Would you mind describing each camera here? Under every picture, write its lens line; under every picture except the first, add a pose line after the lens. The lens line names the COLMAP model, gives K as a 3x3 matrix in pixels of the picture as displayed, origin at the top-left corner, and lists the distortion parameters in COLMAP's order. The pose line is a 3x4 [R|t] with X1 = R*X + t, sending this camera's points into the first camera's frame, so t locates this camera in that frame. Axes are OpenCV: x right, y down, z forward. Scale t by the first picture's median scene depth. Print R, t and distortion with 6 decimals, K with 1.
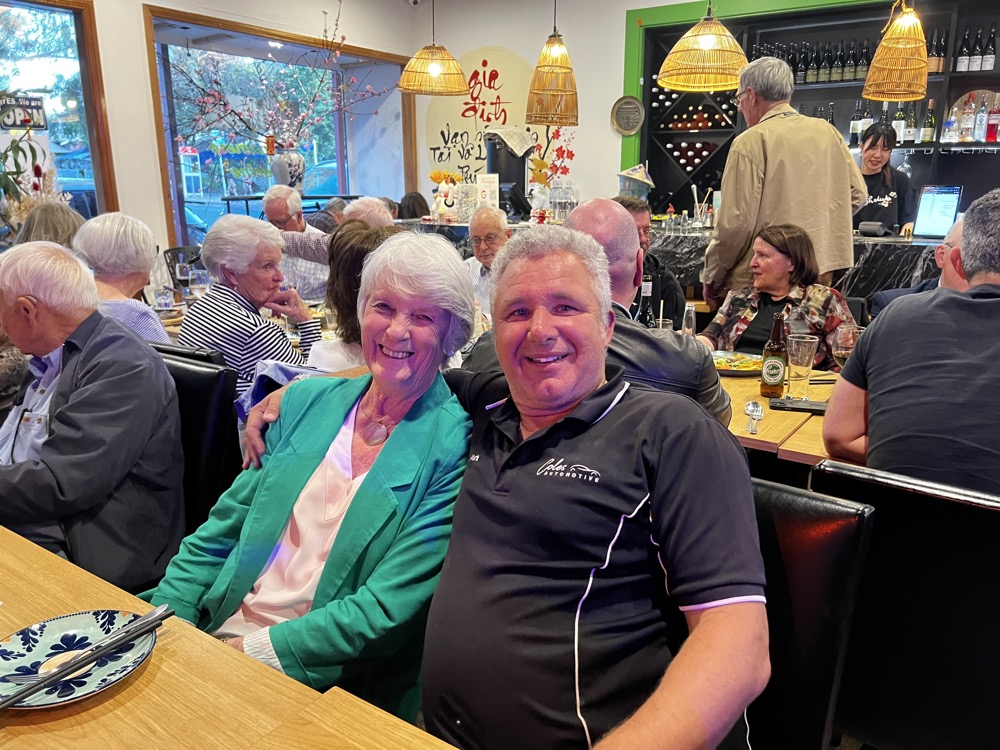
lens RADIAL K [[759.9, 0, 503.5], [0, 759.9, 373.5], [0, 0, 1]] dist [0.042315, -0.035566]
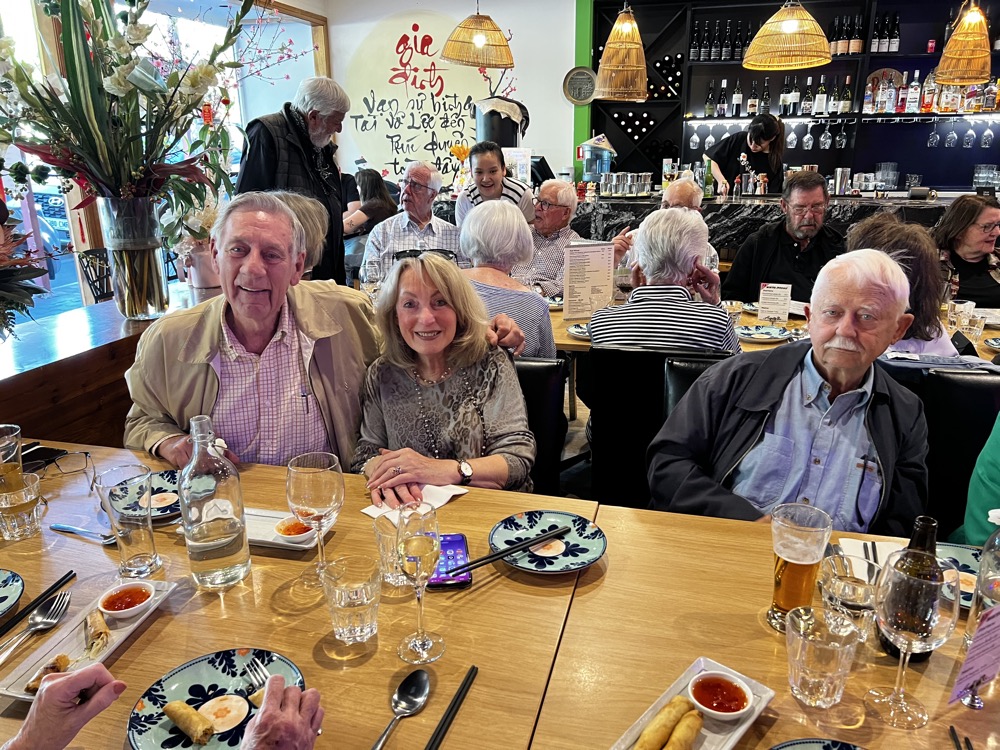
lens RADIAL K [[759.9, 0, 497.1], [0, 759.9, 371.9], [0, 0, 1]] dist [0.042315, -0.035566]
pose [[0.943176, -0.108393, 0.314119, -0.308724], [0.093327, 0.993662, 0.062659, -0.028578], [-0.318920, -0.029783, 0.947314, 0.045585]]
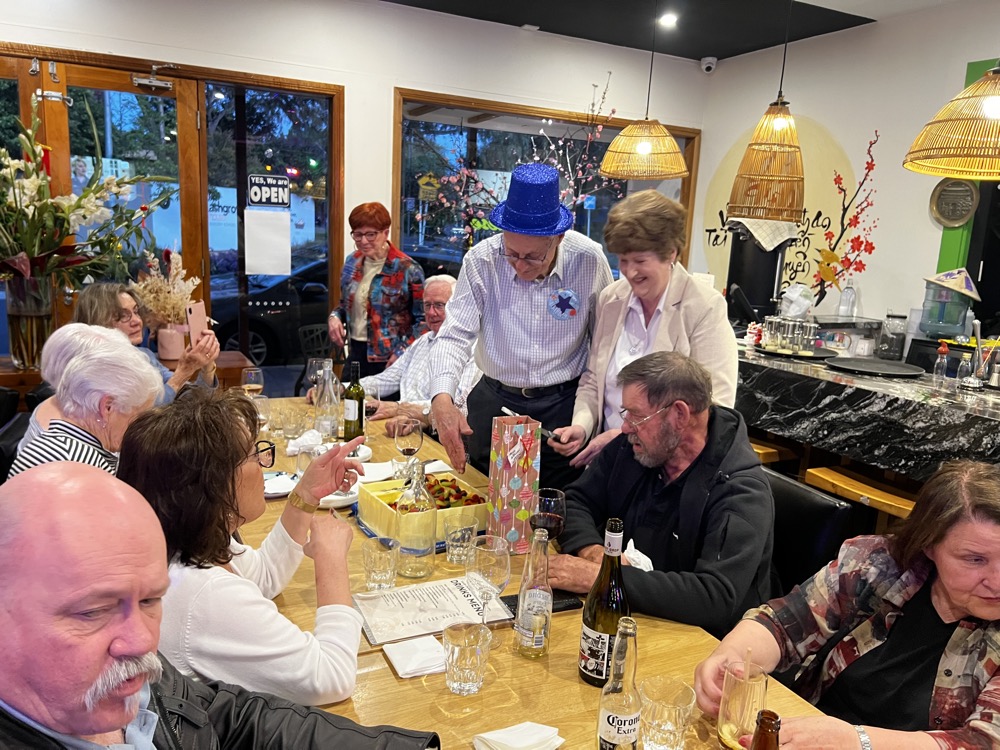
lens RADIAL K [[759.9, 0, 496.0], [0, 759.9, 374.4], [0, 0, 1]] dist [0.042315, -0.035566]
pose [[0.883649, 0.126590, -0.450710, 0.126583], [-0.160702, 0.986269, -0.038058, -0.073998], [0.439703, 0.106060, 0.891859, 0.164898]]
